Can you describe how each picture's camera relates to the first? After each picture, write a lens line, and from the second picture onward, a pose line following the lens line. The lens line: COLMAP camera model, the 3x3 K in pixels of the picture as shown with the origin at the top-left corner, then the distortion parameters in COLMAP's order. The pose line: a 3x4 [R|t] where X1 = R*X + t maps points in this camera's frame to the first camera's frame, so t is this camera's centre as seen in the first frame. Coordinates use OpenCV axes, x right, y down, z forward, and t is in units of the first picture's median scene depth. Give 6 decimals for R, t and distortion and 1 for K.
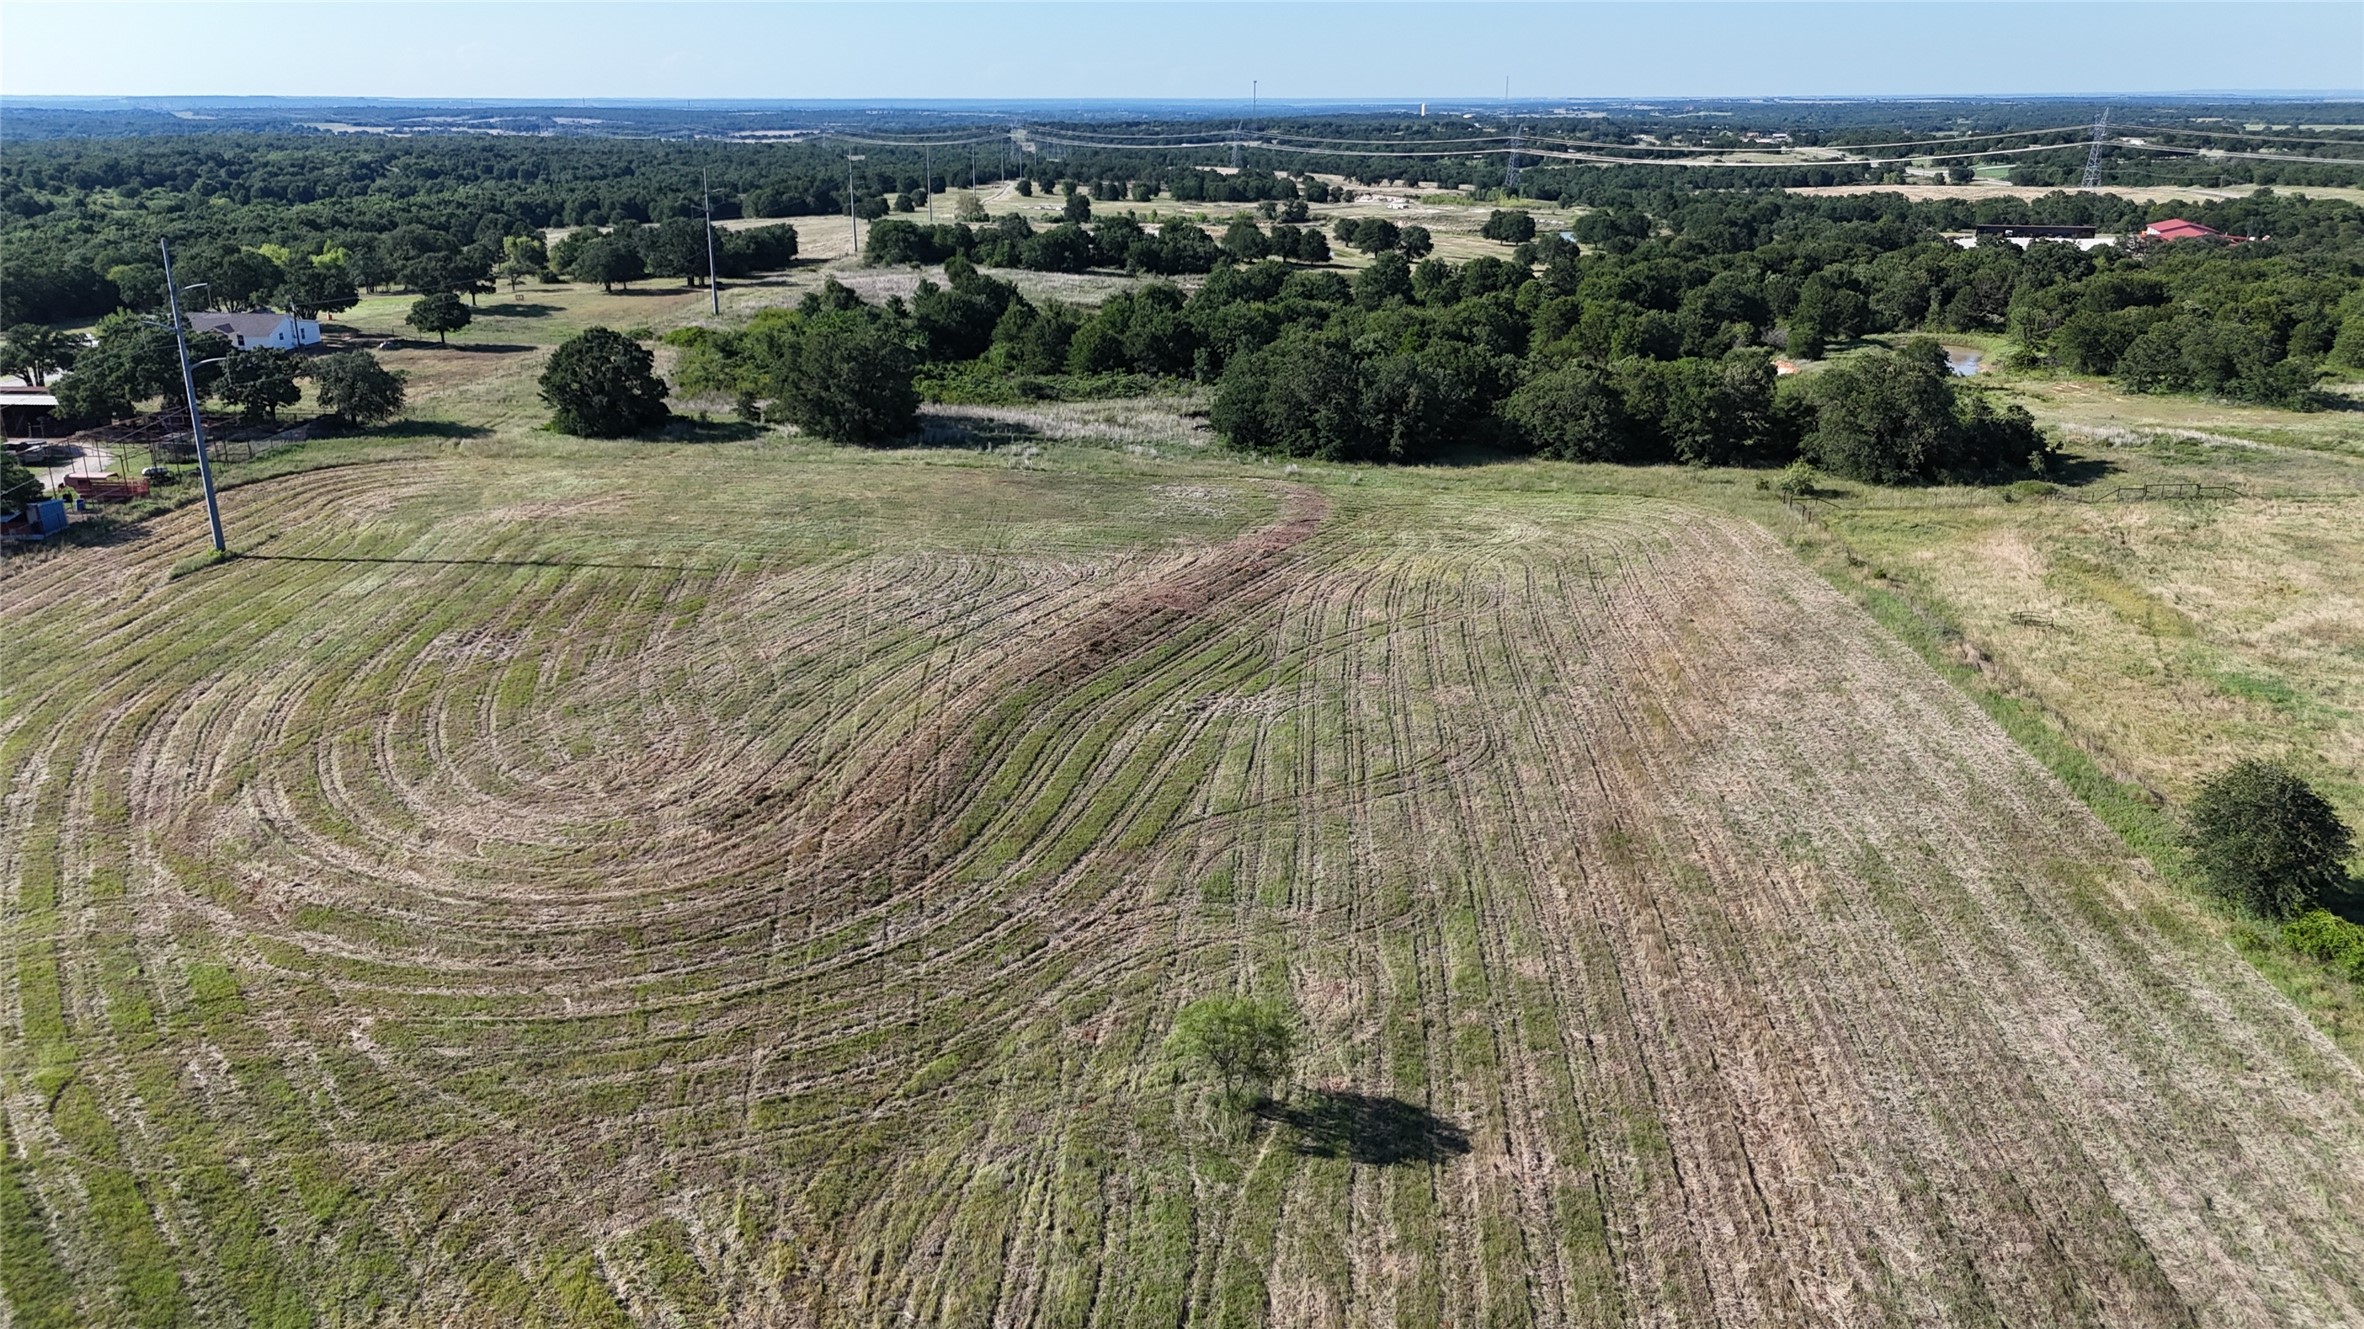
lens RADIAL K [[1768.4, 0, 1182.0], [0, 1768.4, 664.5], [0, 0, 1]] dist [0.083542, -0.076506]
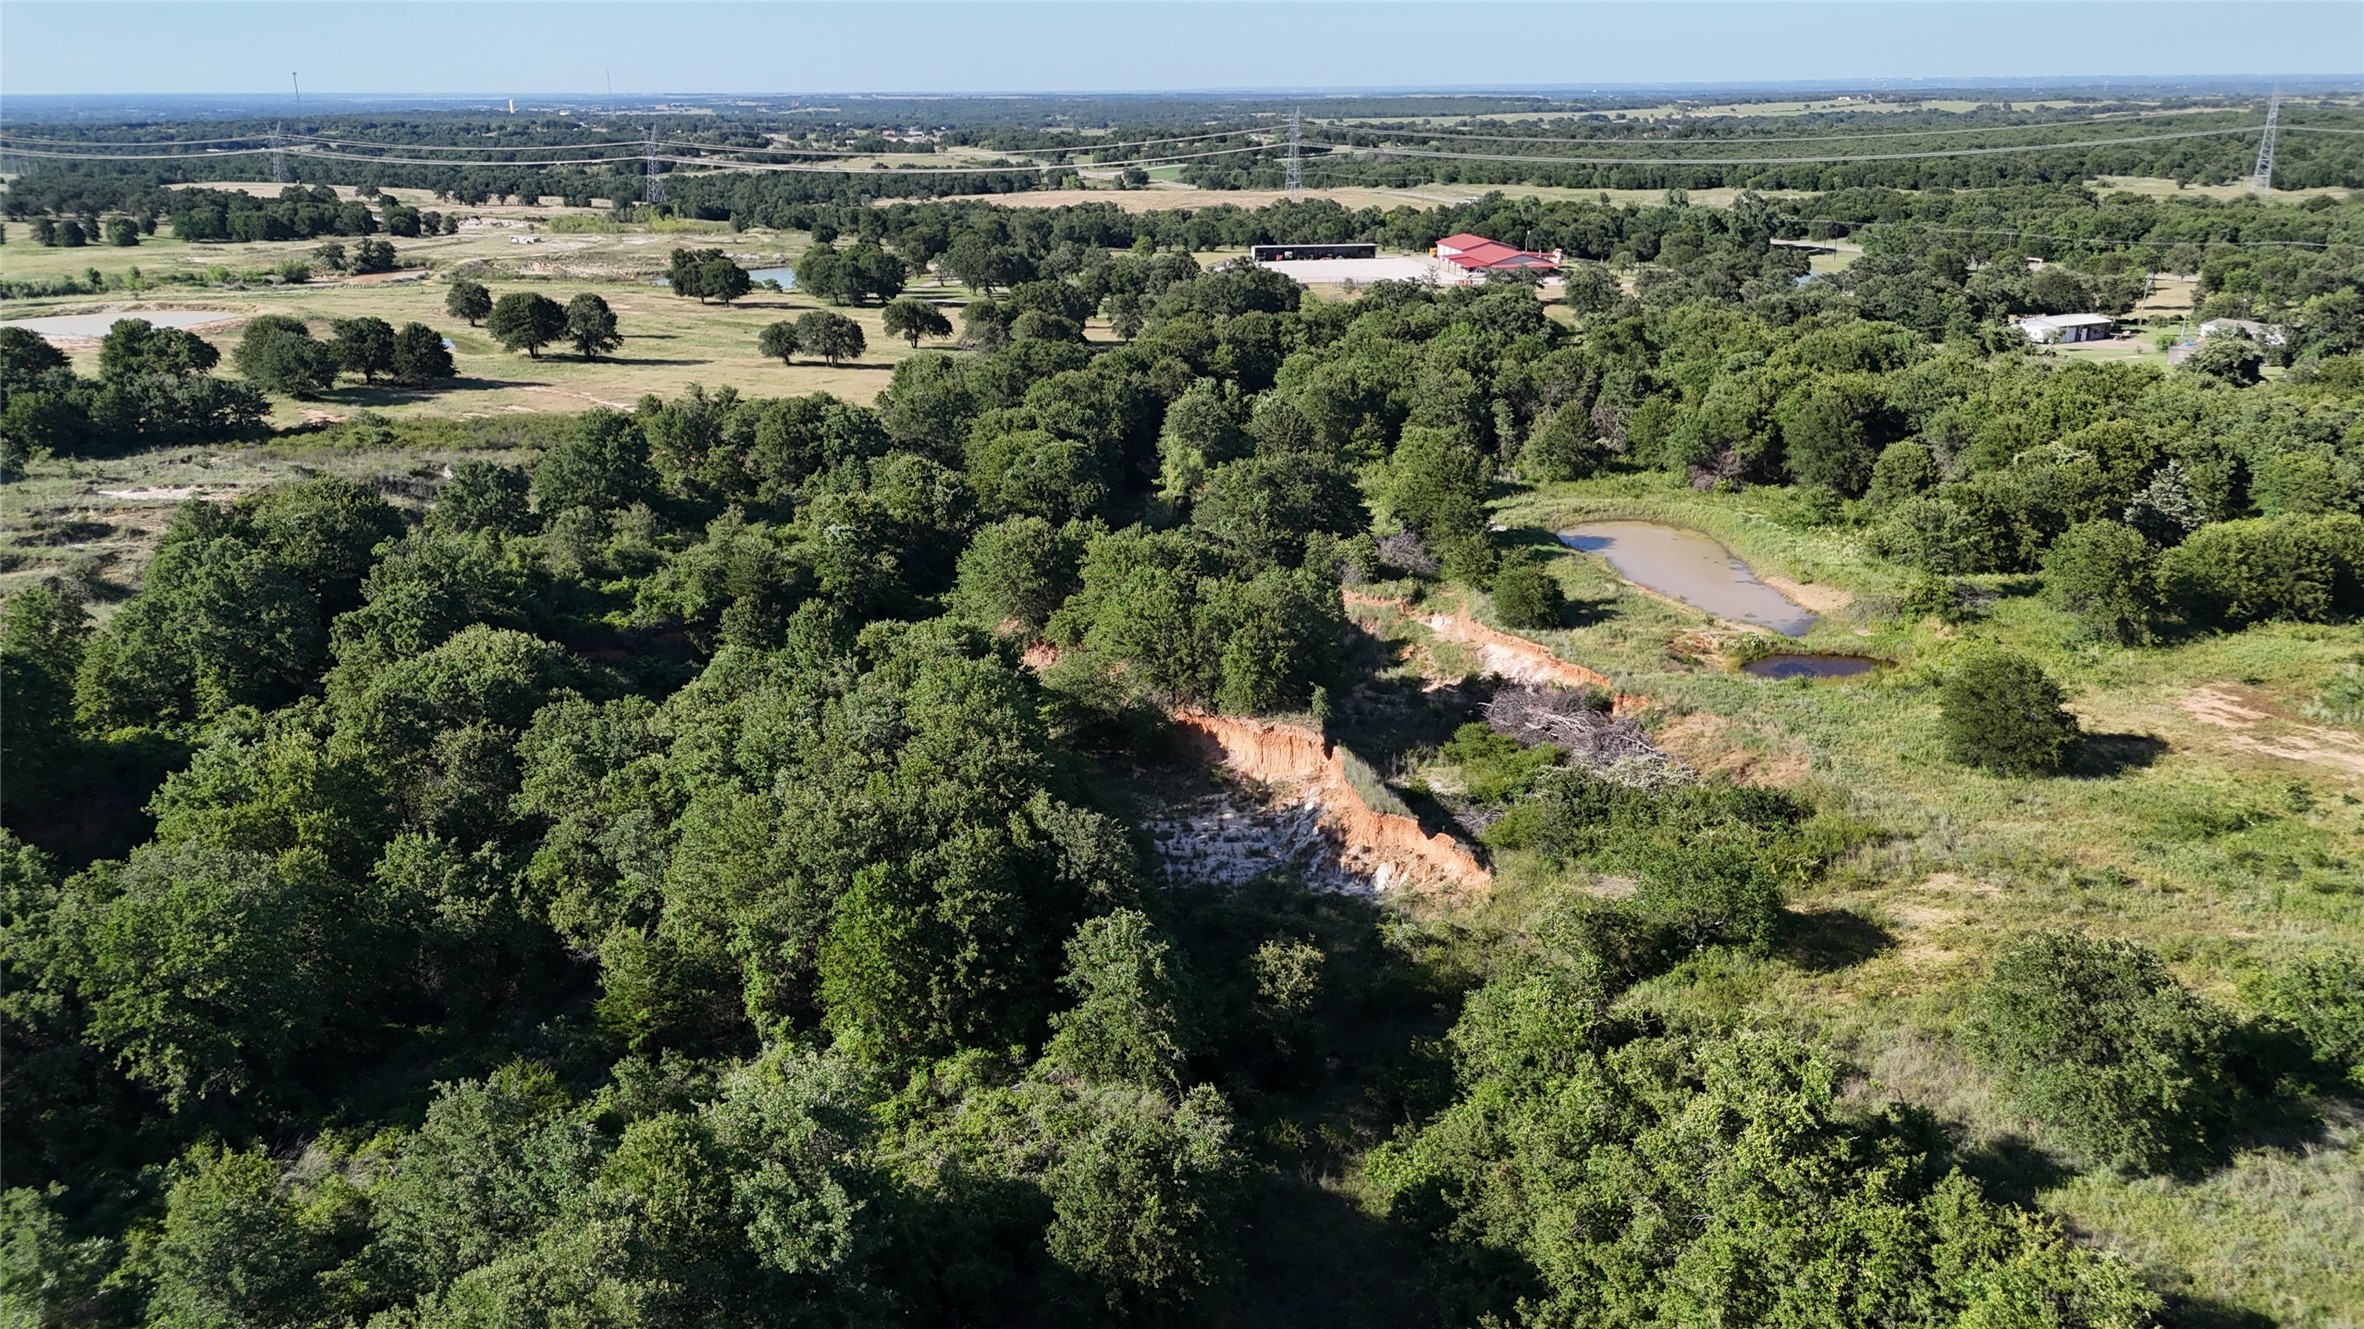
lens RADIAL K [[1768.4, 0, 1182.0], [0, 1768.4, 664.5], [0, 0, 1]] dist [0.083542, -0.076506]
pose [[0.889948, -0.149027, 0.431026, 0.012749], [0.148114, 0.988319, 0.035896, -0.054105], [-0.431340, 0.031895, 0.901625, 0.168475]]
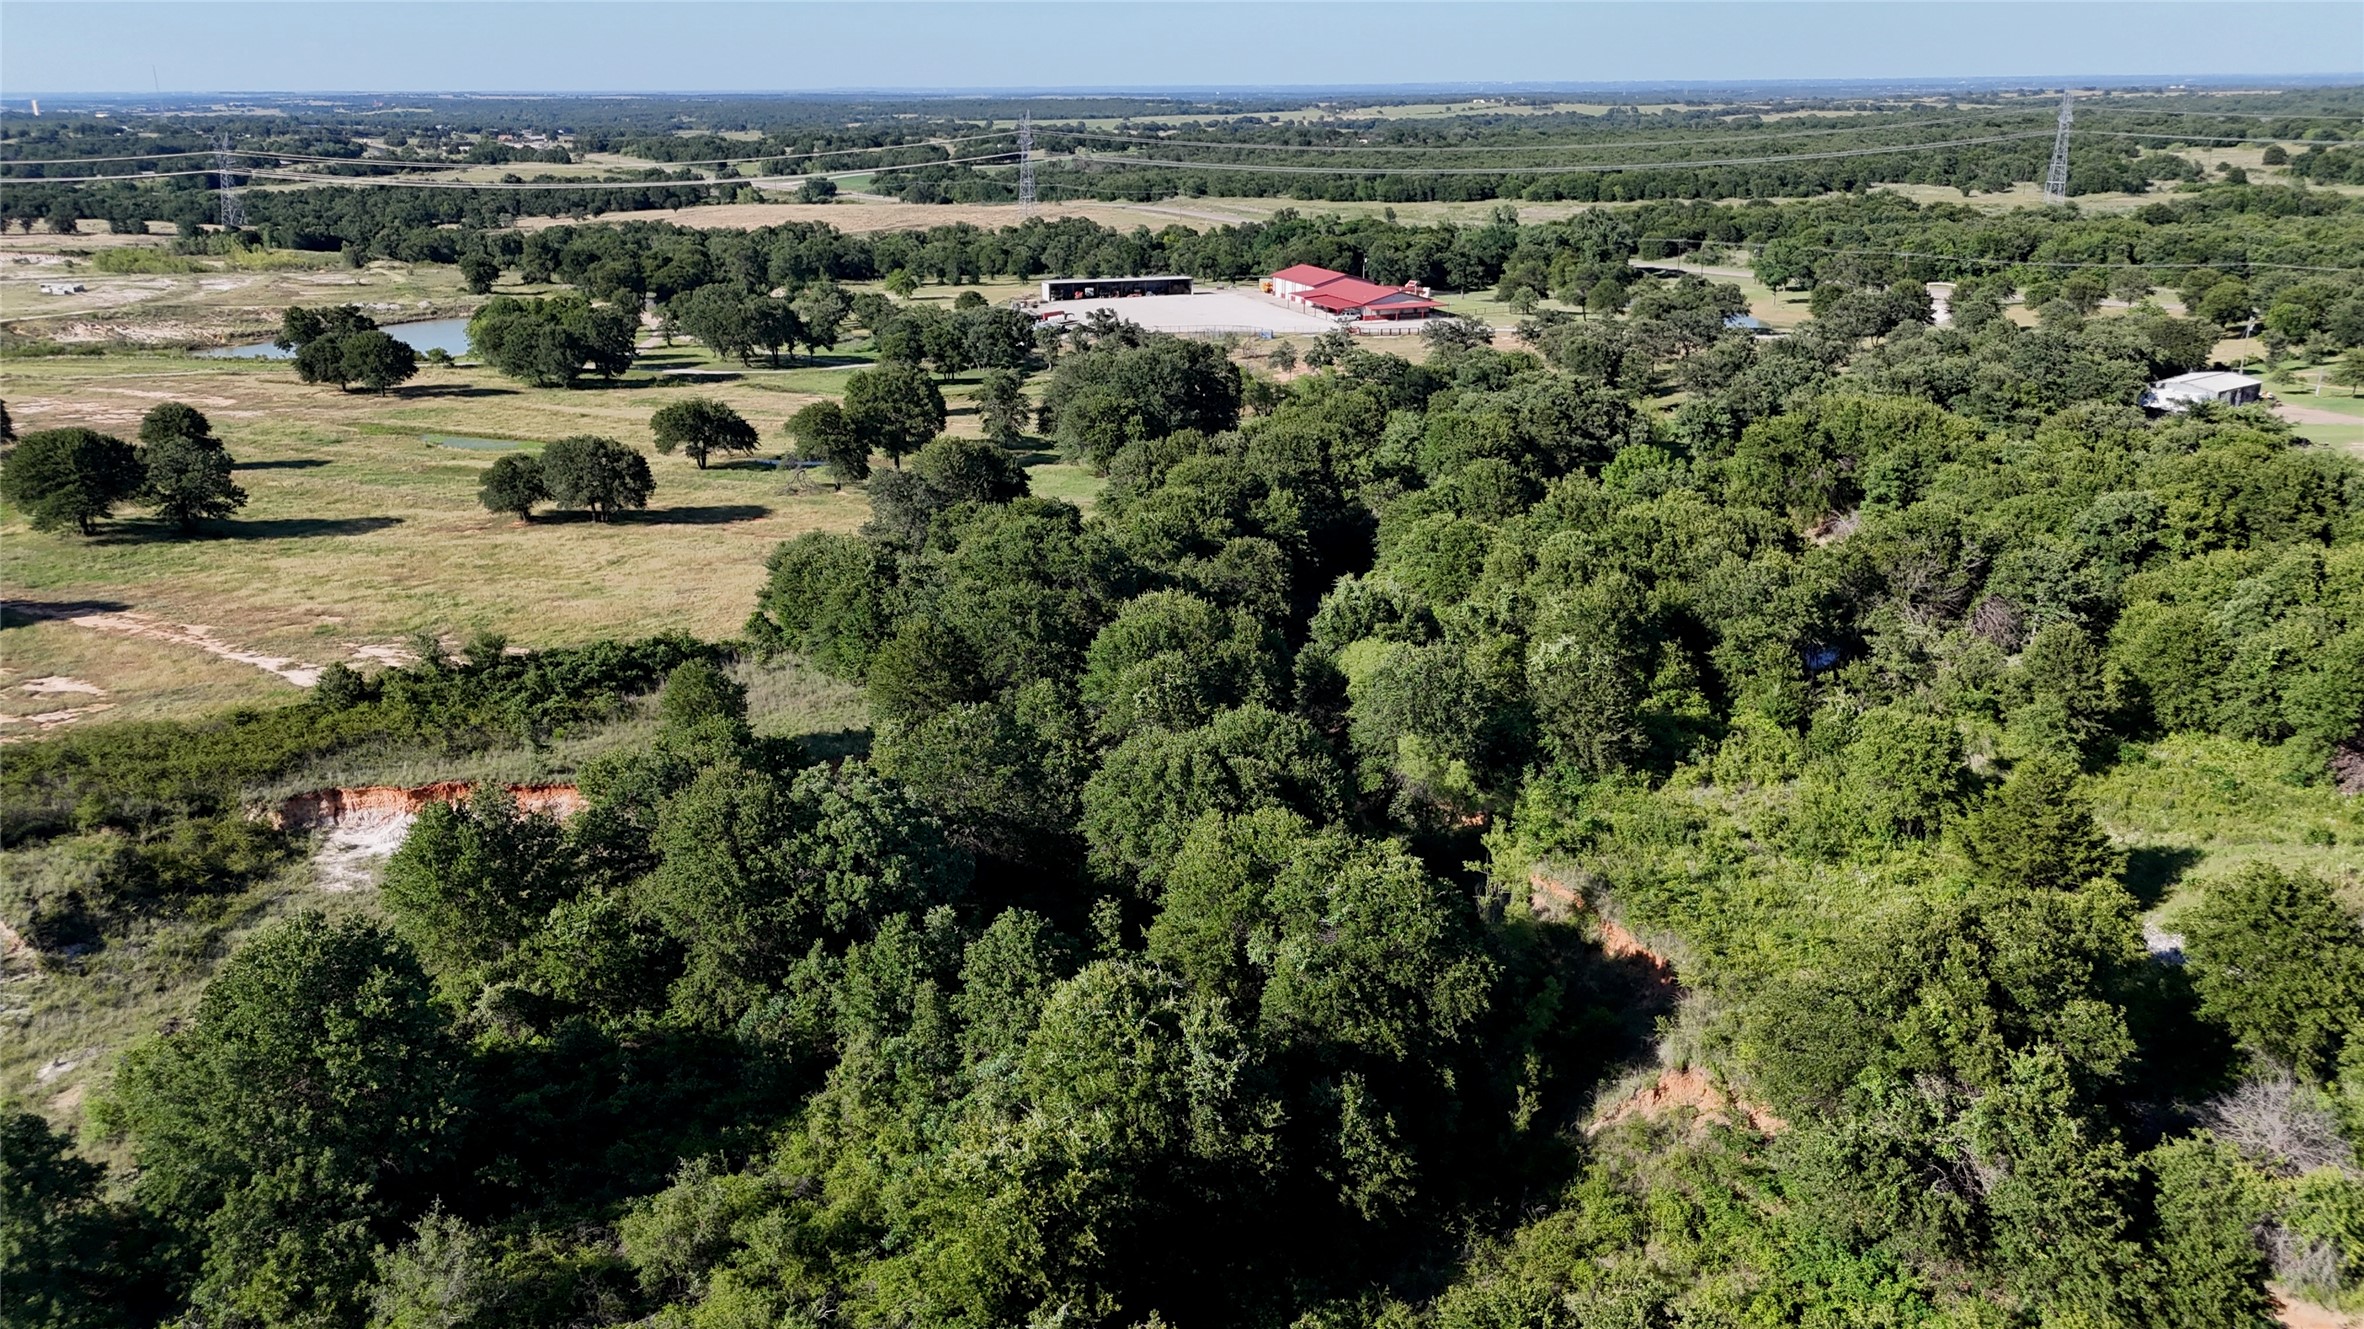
lens RADIAL K [[1768.4, 0, 1182.0], [0, 1768.4, 664.5], [0, 0, 1]] dist [0.083542, -0.076506]
pose [[0.780400, -0.202118, 0.591712, 0.028437], [0.200865, 0.977195, 0.068875, -0.087442], [-0.592139, 0.065104, 0.803202, 0.271482]]
